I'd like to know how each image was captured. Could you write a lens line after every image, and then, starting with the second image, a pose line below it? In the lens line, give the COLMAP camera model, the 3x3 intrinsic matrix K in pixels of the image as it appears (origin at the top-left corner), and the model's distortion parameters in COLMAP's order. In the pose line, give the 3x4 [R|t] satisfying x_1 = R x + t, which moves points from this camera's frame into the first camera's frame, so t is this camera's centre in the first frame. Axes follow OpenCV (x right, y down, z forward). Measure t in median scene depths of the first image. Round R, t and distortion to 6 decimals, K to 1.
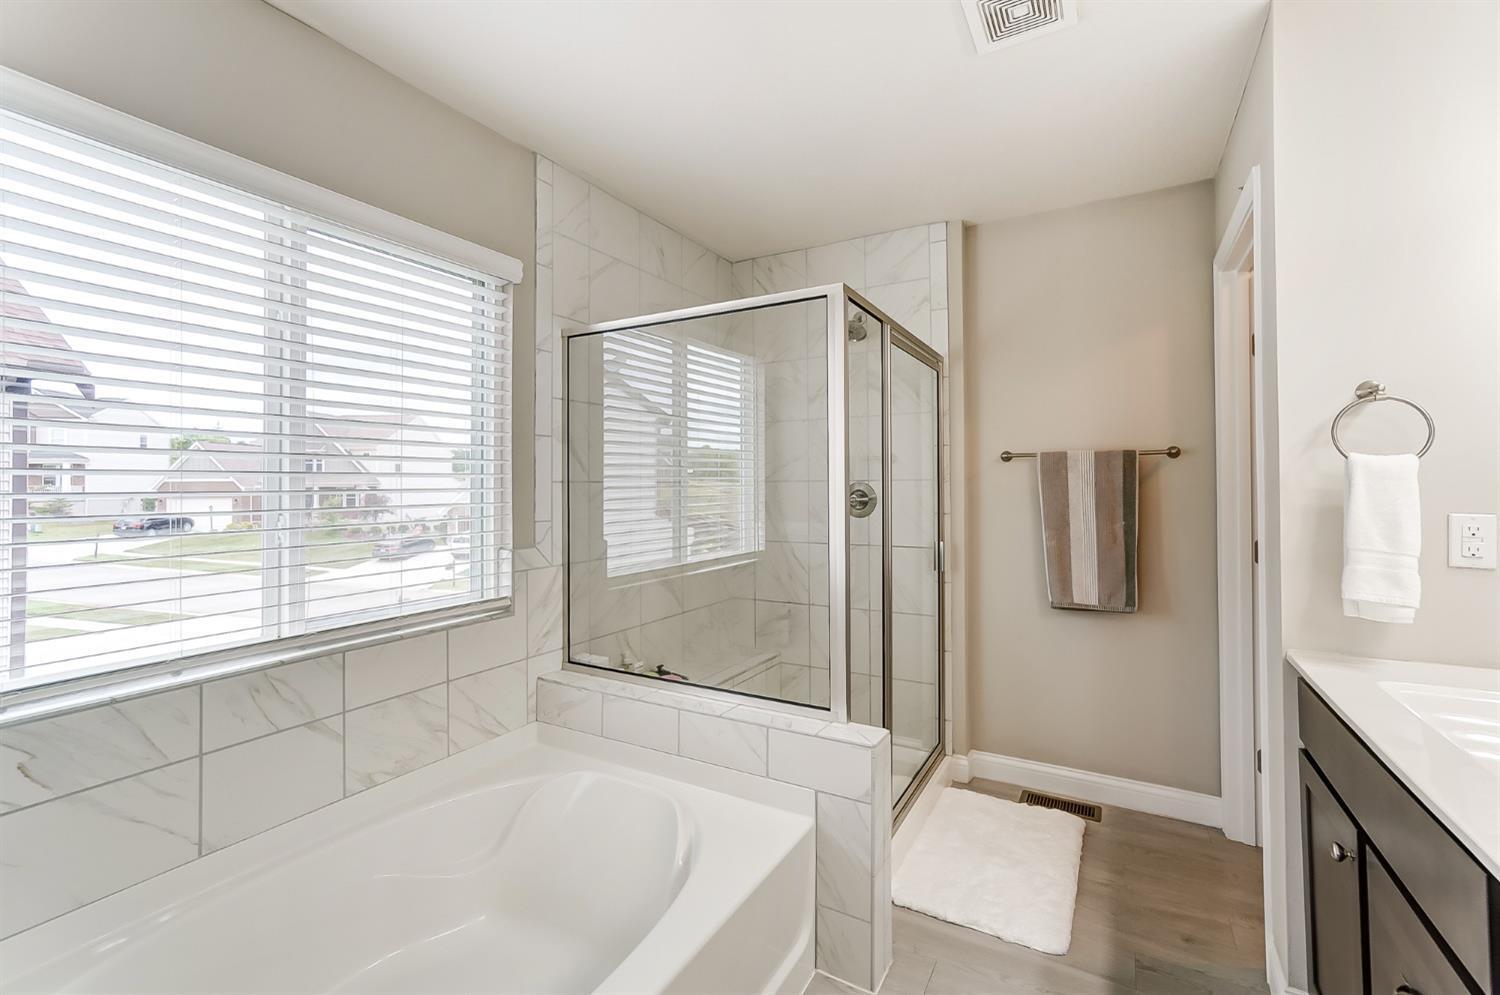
lens RADIAL K [[663.1, 0, 757.4], [0, 663.1, 481.8], [0, 0, 1]] dist [-0.063799, 0.023158]
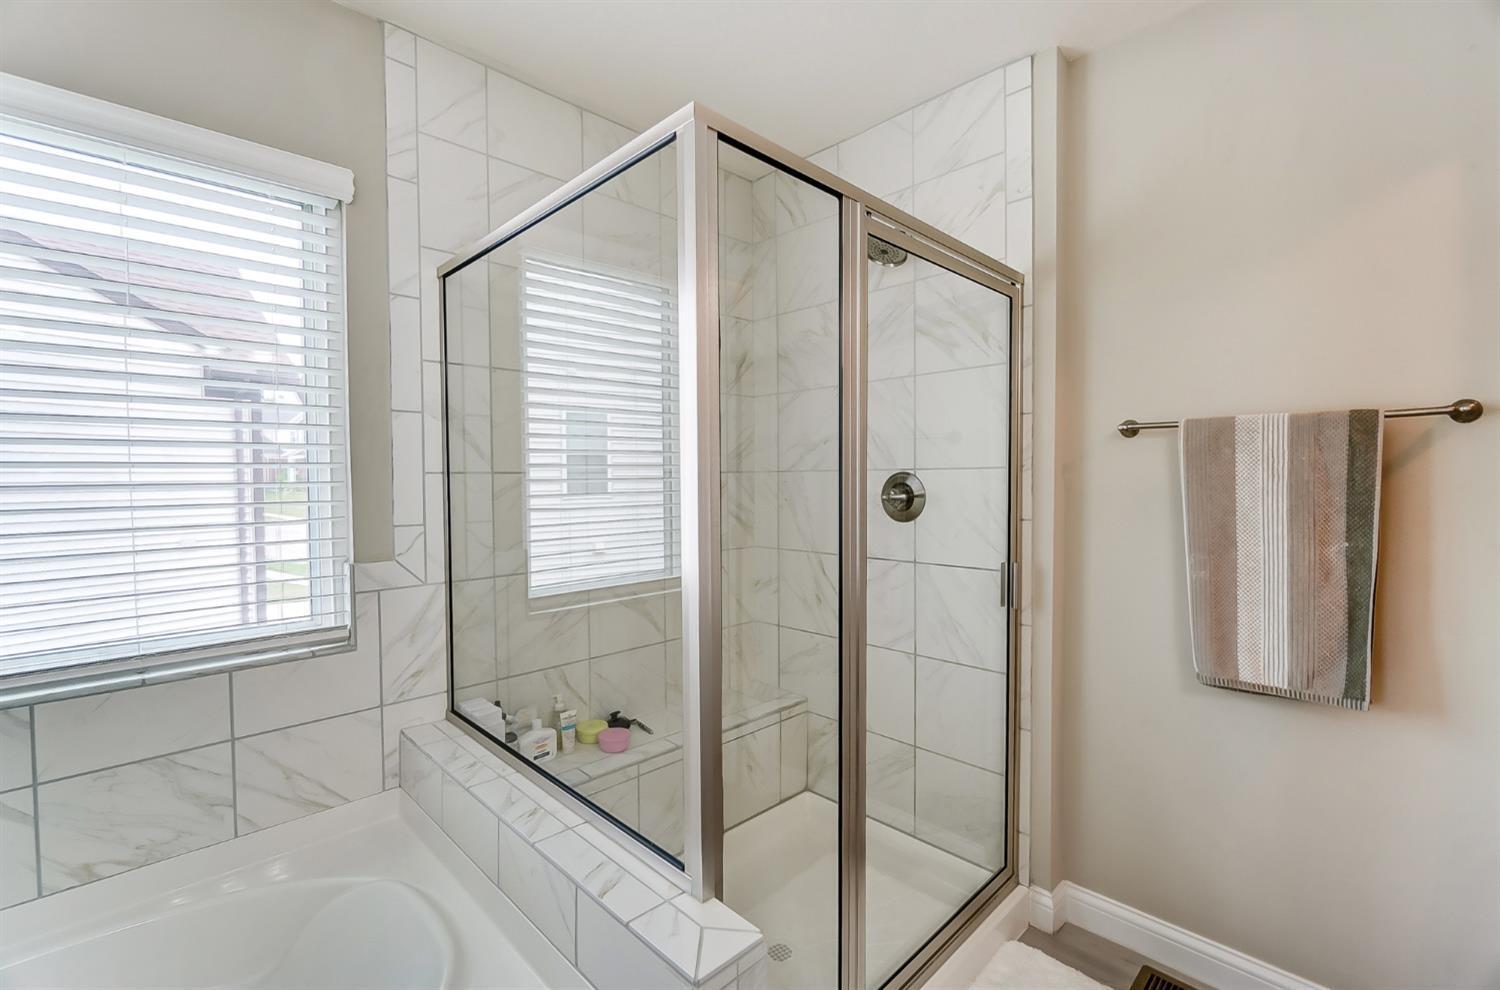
lens RADIAL K [[660.5, 0, 757.0], [0, 660.5, 503.0], [0, 0, 1]] dist [-0.022803, 0.000430]
pose [[0.962585, 0.008534, -0.270847, 0.234702], [0.004416, 0.998877, 0.047169, 0.000564], [0.270946, -0.046600, 0.961466, 0.347682]]
